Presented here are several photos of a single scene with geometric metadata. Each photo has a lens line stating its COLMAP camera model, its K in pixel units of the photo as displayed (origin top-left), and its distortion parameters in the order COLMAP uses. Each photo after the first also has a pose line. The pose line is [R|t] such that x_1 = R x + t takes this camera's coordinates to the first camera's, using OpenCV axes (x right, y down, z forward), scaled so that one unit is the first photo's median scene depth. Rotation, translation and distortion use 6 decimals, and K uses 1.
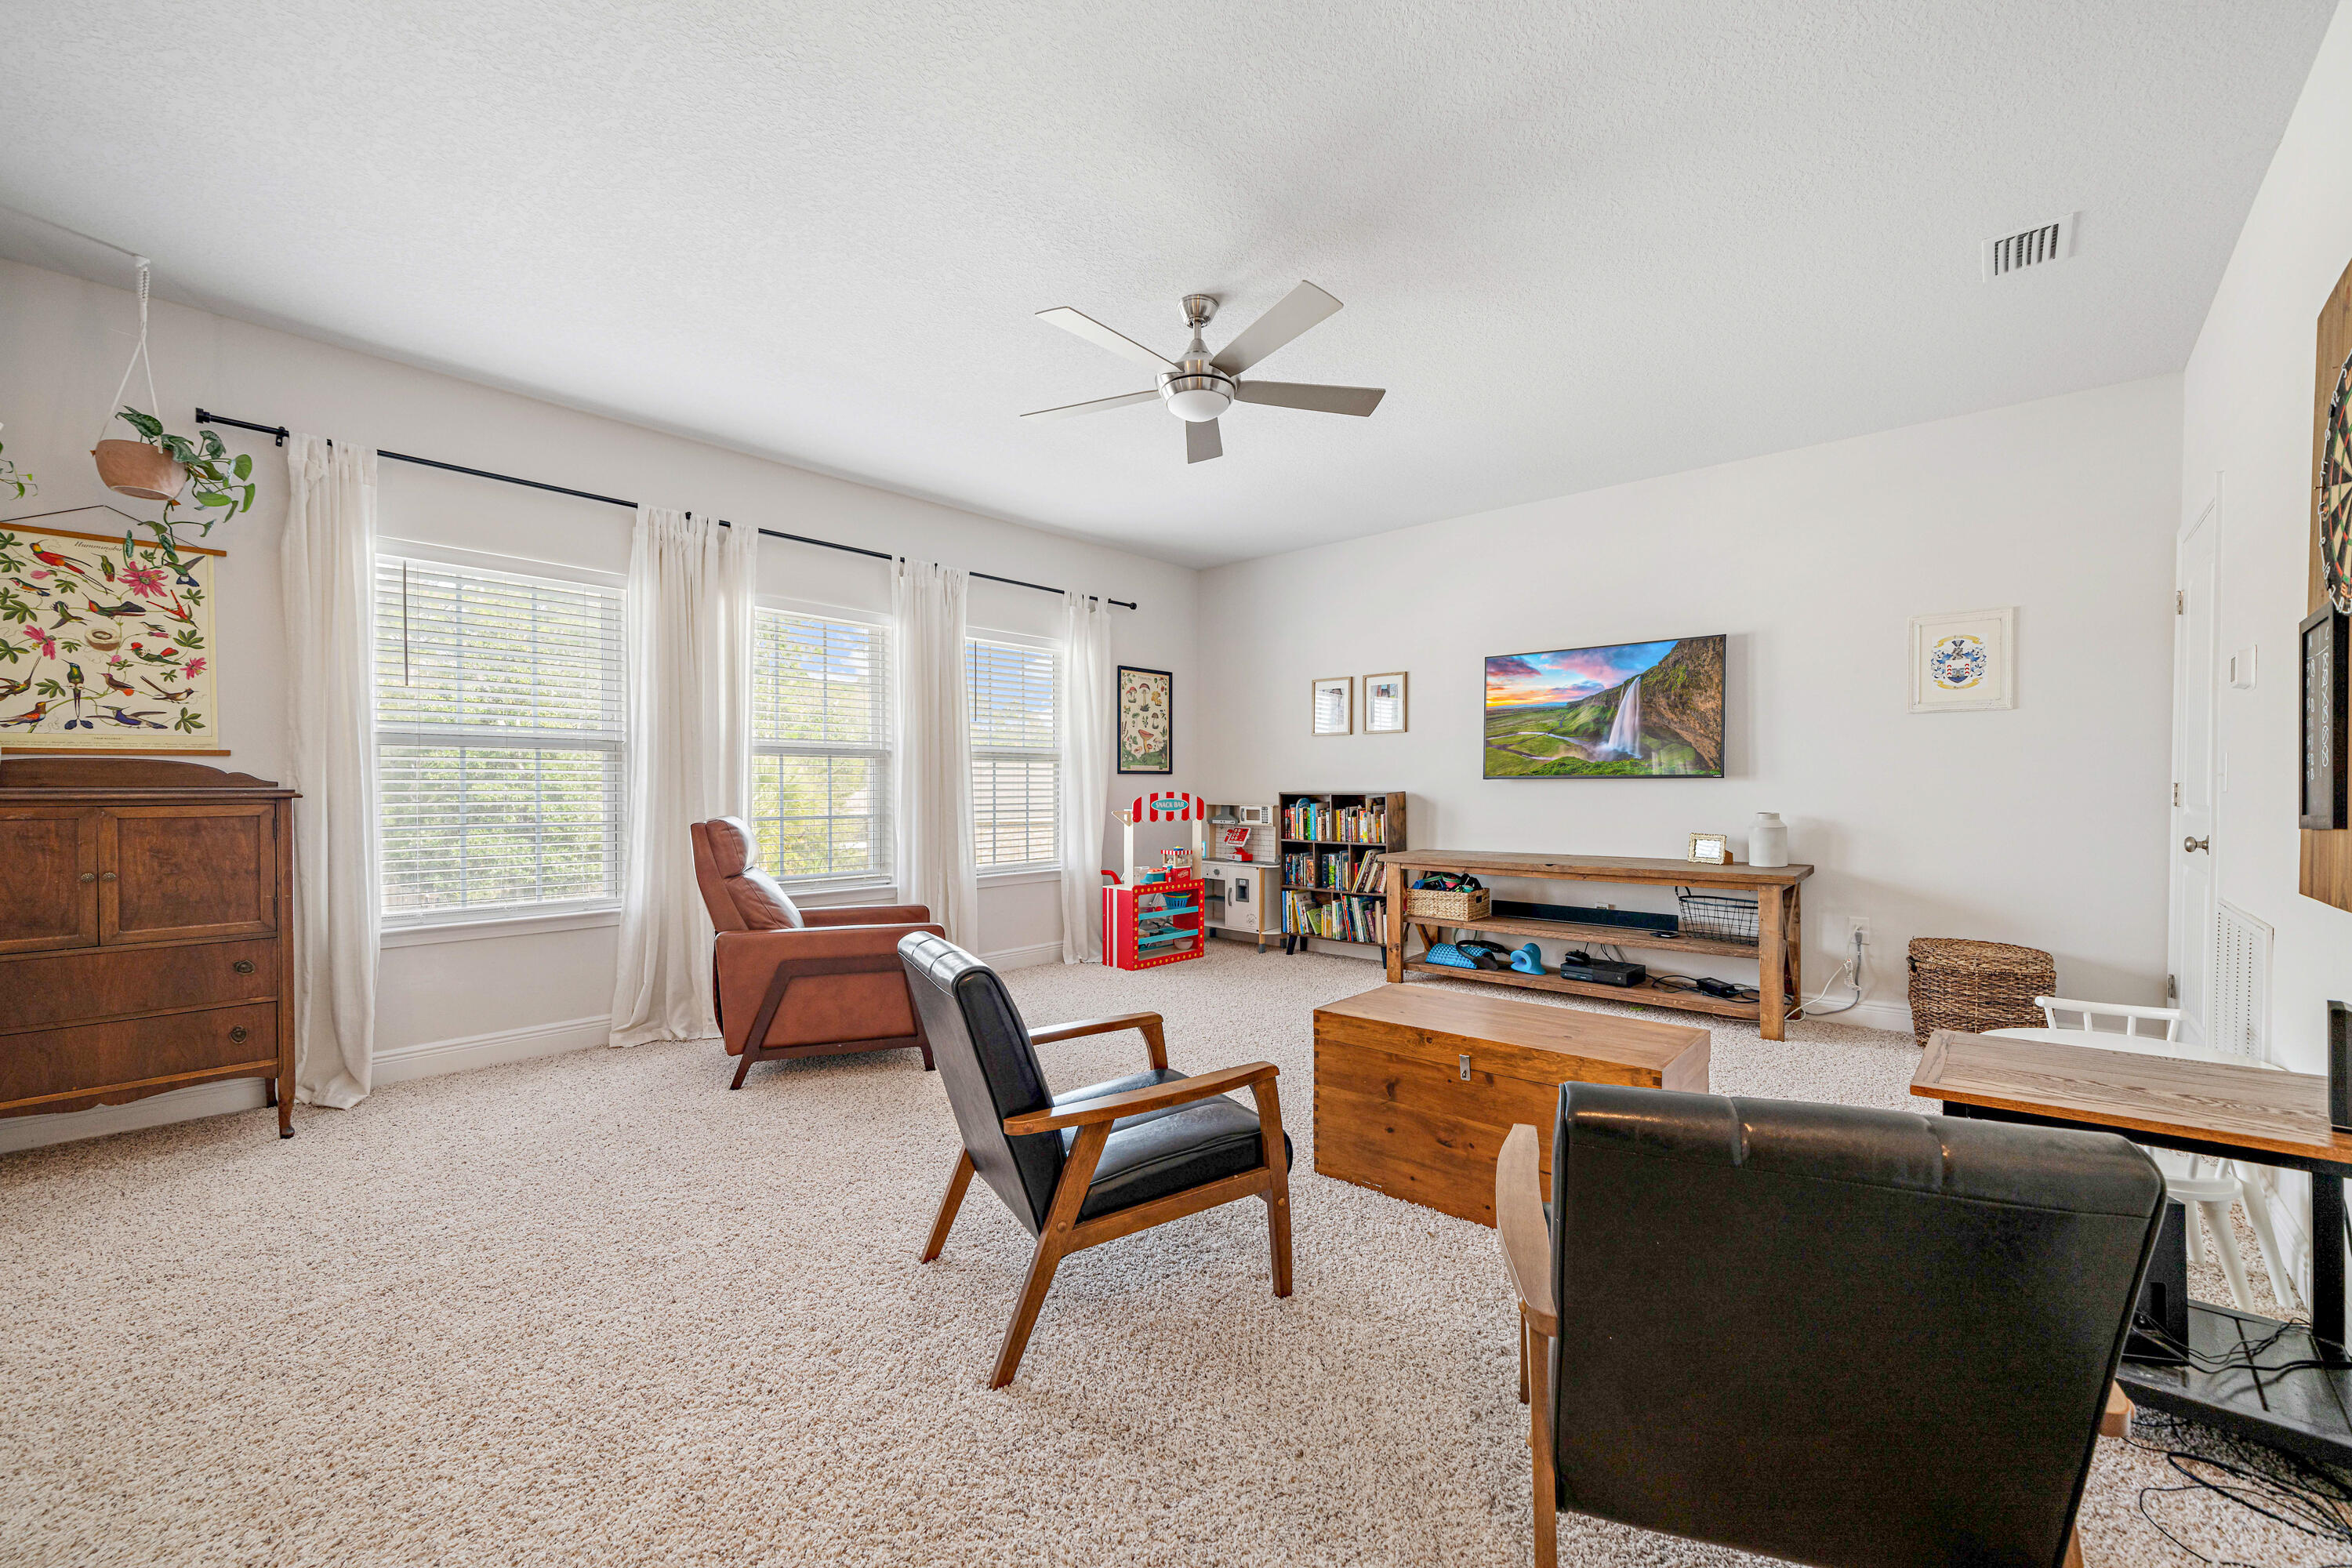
lens RADIAL K [[933.6, 0, 1176.8], [0, 933.6, 813.7], [0, 0, 1]] dist [0.002115, 0.000390]
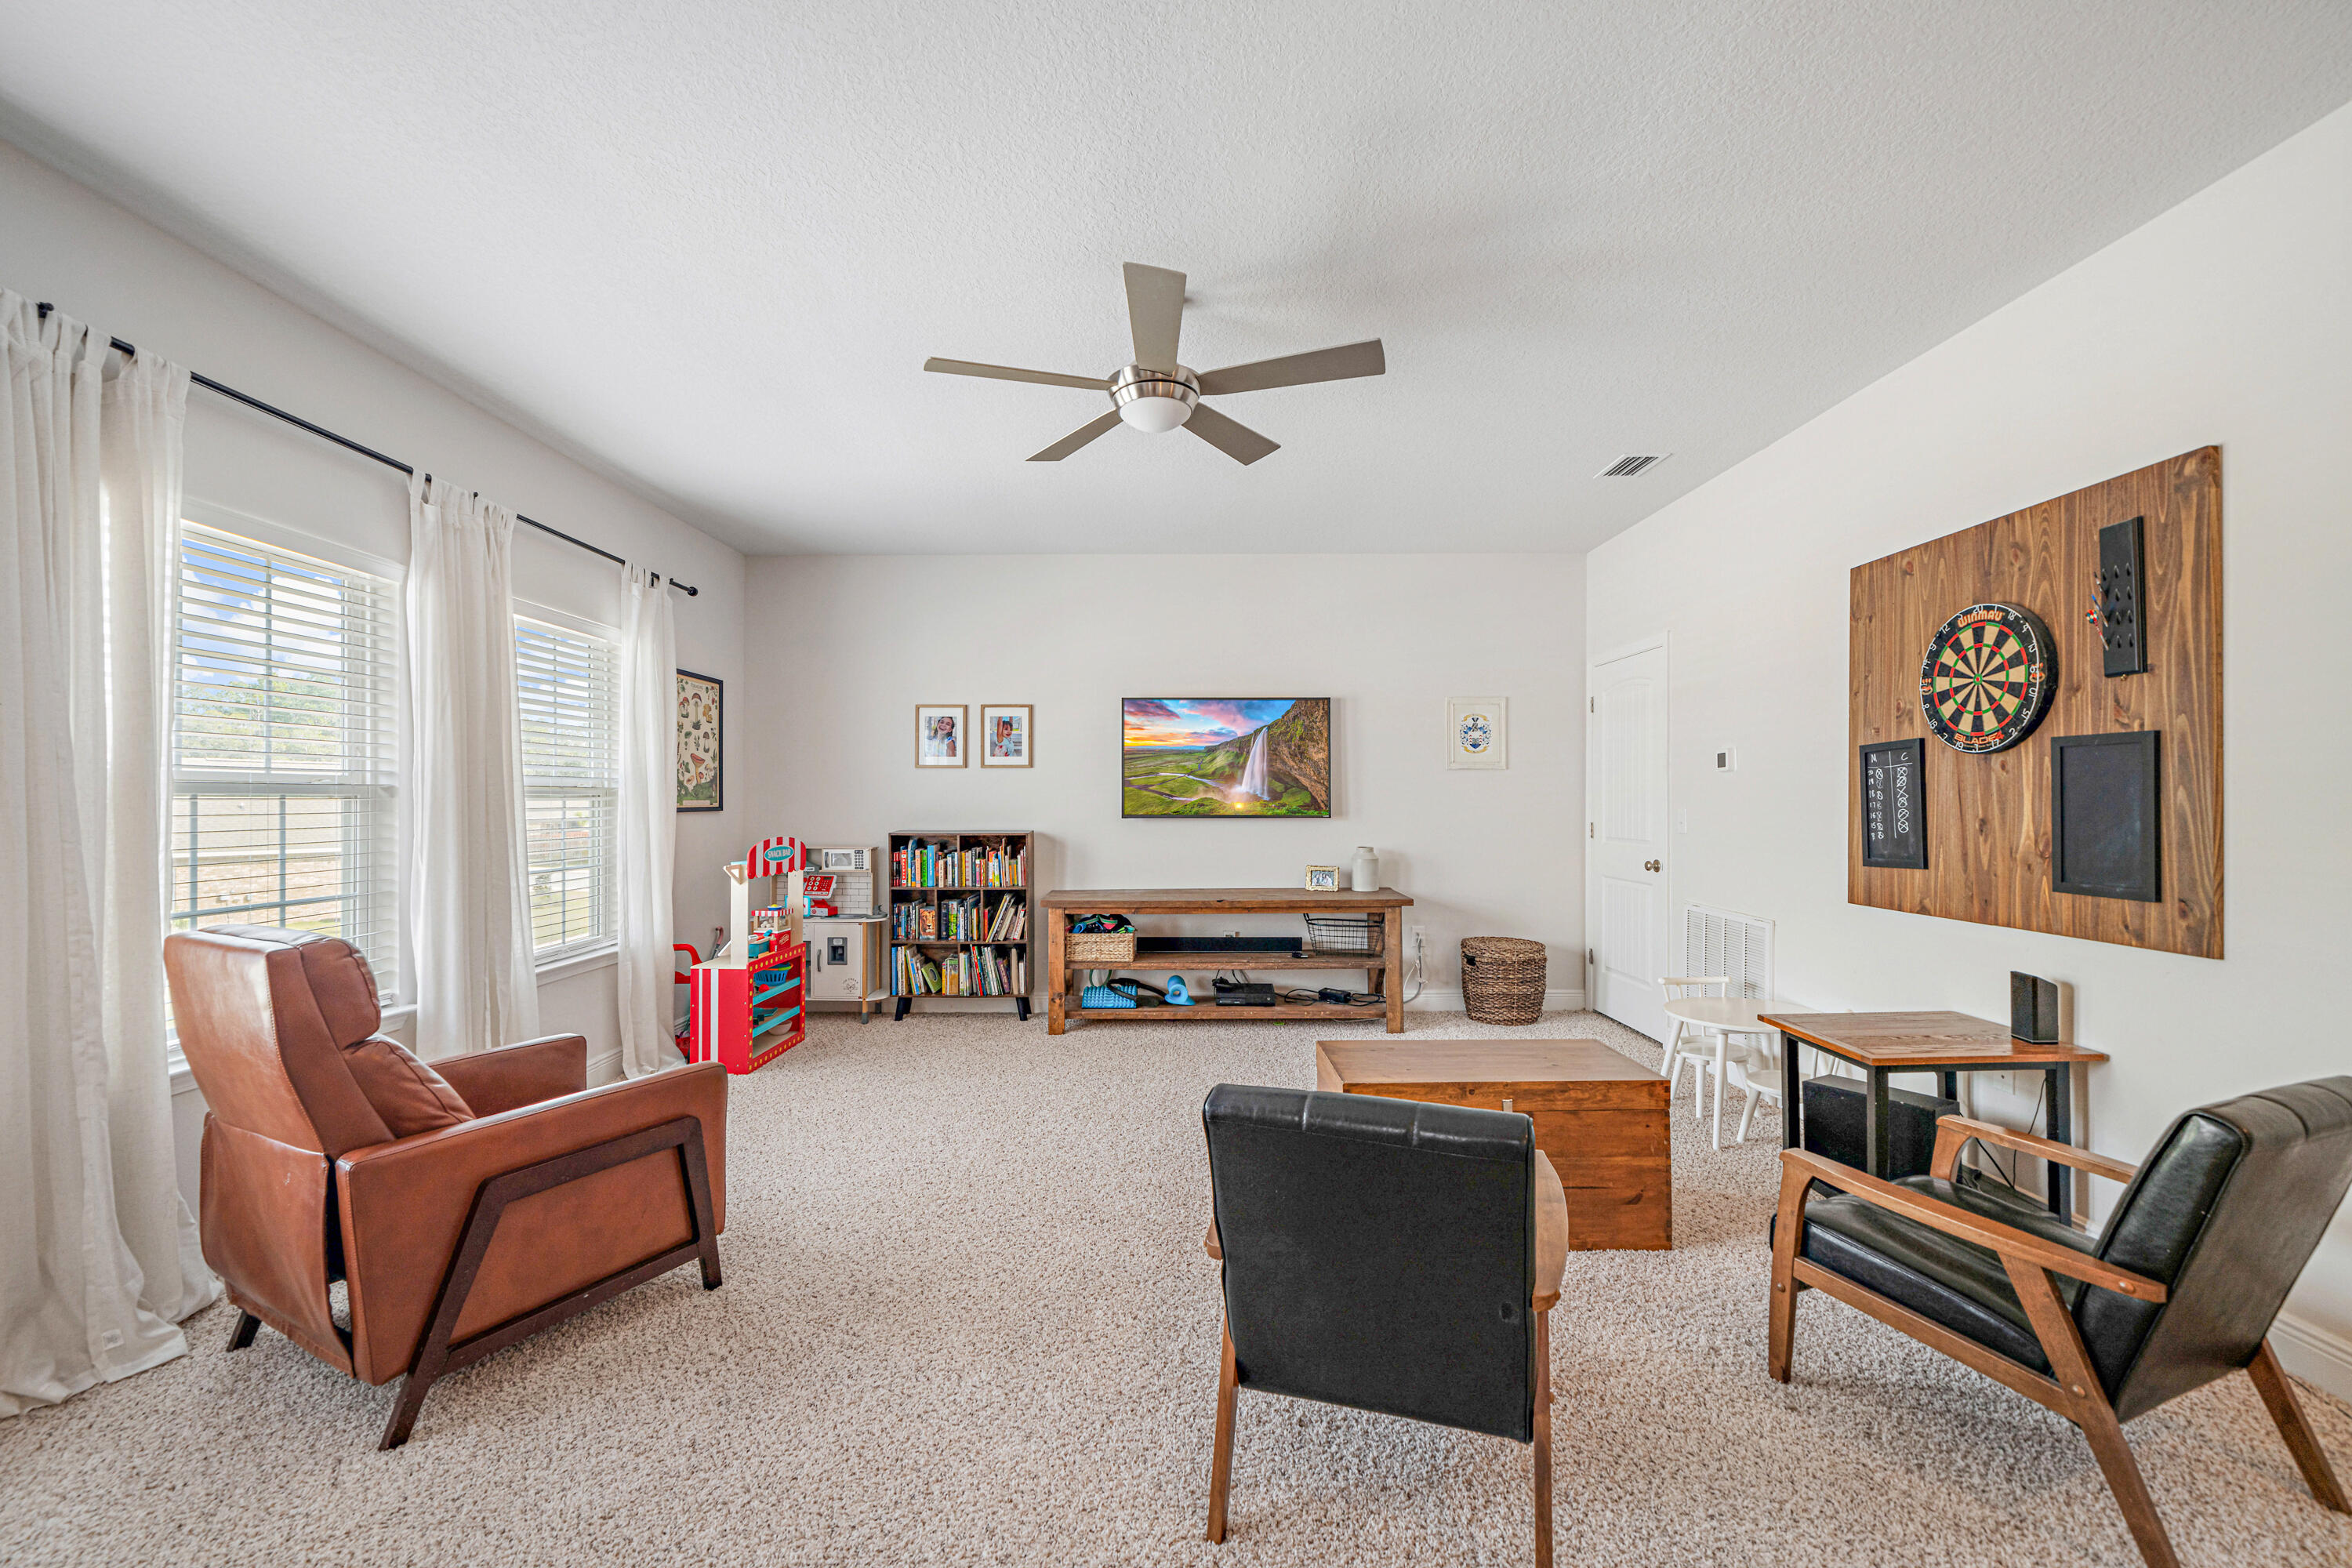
lens RADIAL K [[966.3, 0, 1174.7], [0, 966.3, 807.9], [0, 0, 1]] dist [0.001884, 0.000229]
pose [[0.747276, -0.005745, 0.664489, -0.332572], [0.020101, 0.999700, -0.013962, -0.033086], [-0.664209, 0.023790, 0.747168, 0.188292]]
